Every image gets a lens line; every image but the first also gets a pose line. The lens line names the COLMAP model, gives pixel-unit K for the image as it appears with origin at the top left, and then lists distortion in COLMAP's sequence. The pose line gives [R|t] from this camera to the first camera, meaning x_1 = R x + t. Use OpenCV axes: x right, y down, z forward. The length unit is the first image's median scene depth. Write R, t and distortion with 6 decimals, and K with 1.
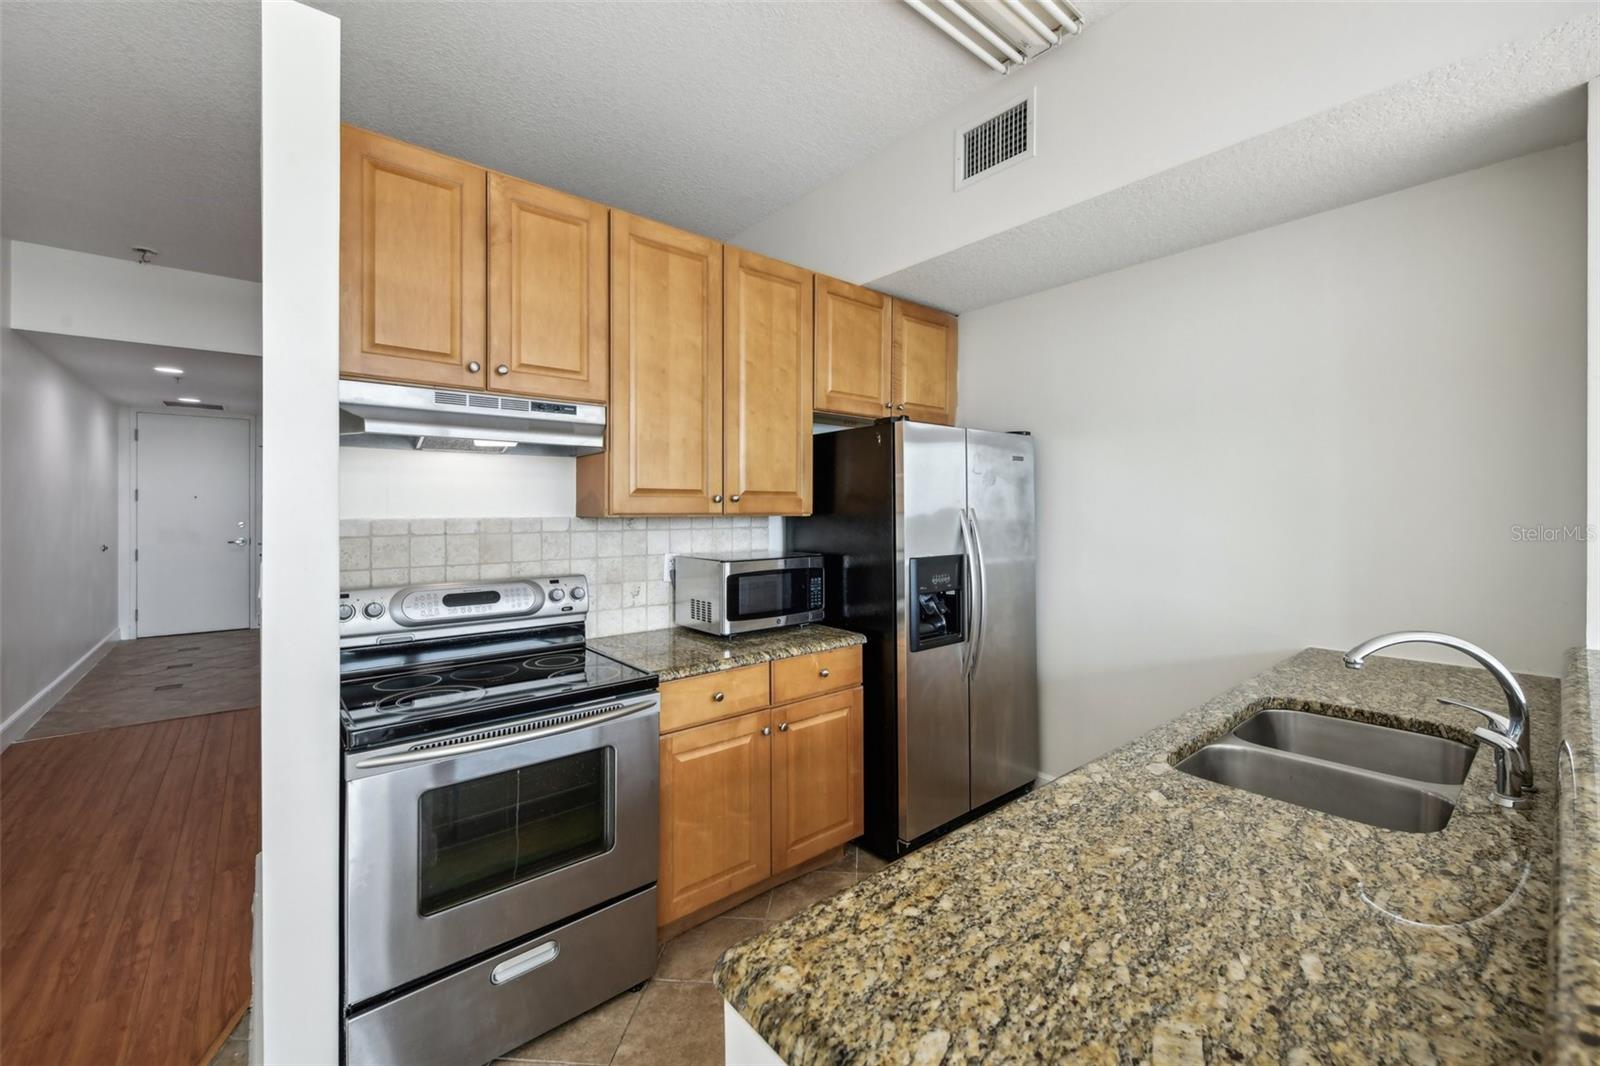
lens RADIAL K [[652.5, 0, 805.2], [0, 652.5, 530.4], [0, 0, 1]] dist [-0.001536, -0.000395]
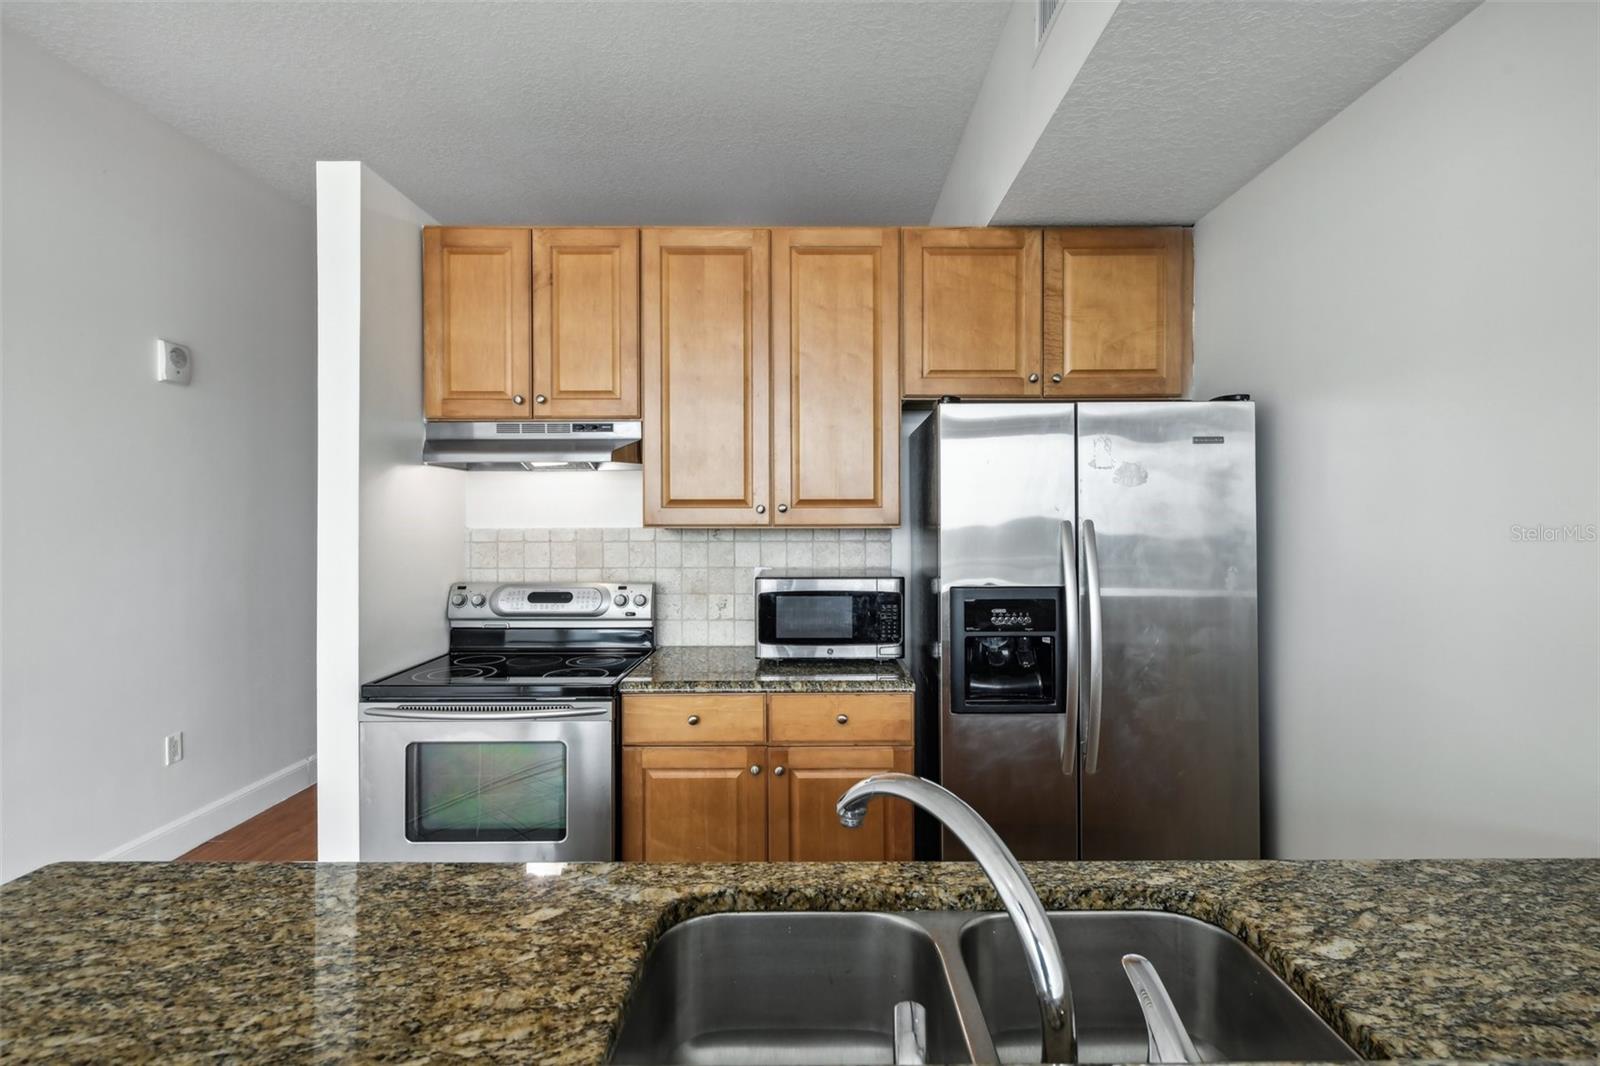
lens RADIAL K [[741.5, 0, 791.4], [0, 741.5, 540.1], [0, 0, 1]] dist [0.004990, -0.001846]
pose [[0.761273, 0.021084, -0.648089, 0.635623], [-0.019703, 0.999762, 0.009380, -0.017215], [0.648132, 0.005628, 0.761507, 0.260503]]
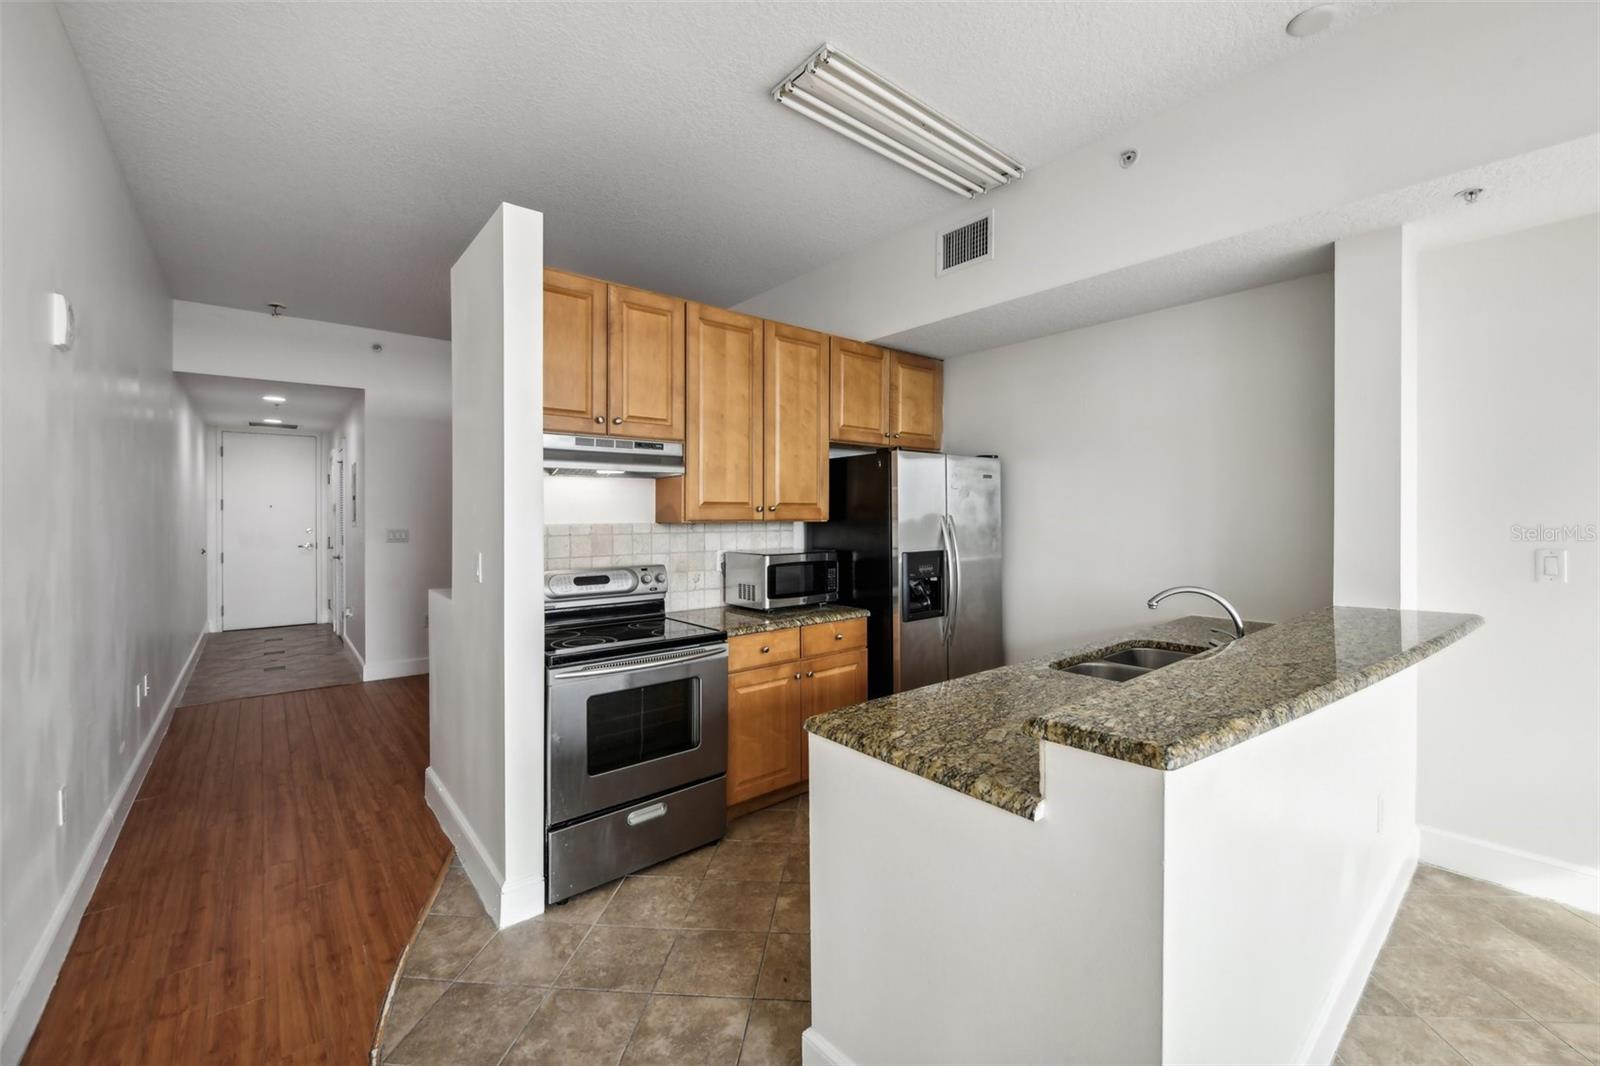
lens RADIAL K [[652.5, 0, 793.4], [0, 652.5, 546.7], [0, 0, 1]] dist [-0.001536, -0.000395]
pose [[0.999776, -0.001448, -0.021100, -0.040130], [0.001784, 0.999871, 0.015946, 0.009327], [0.021074, -0.015980, 0.999650, -0.391056]]
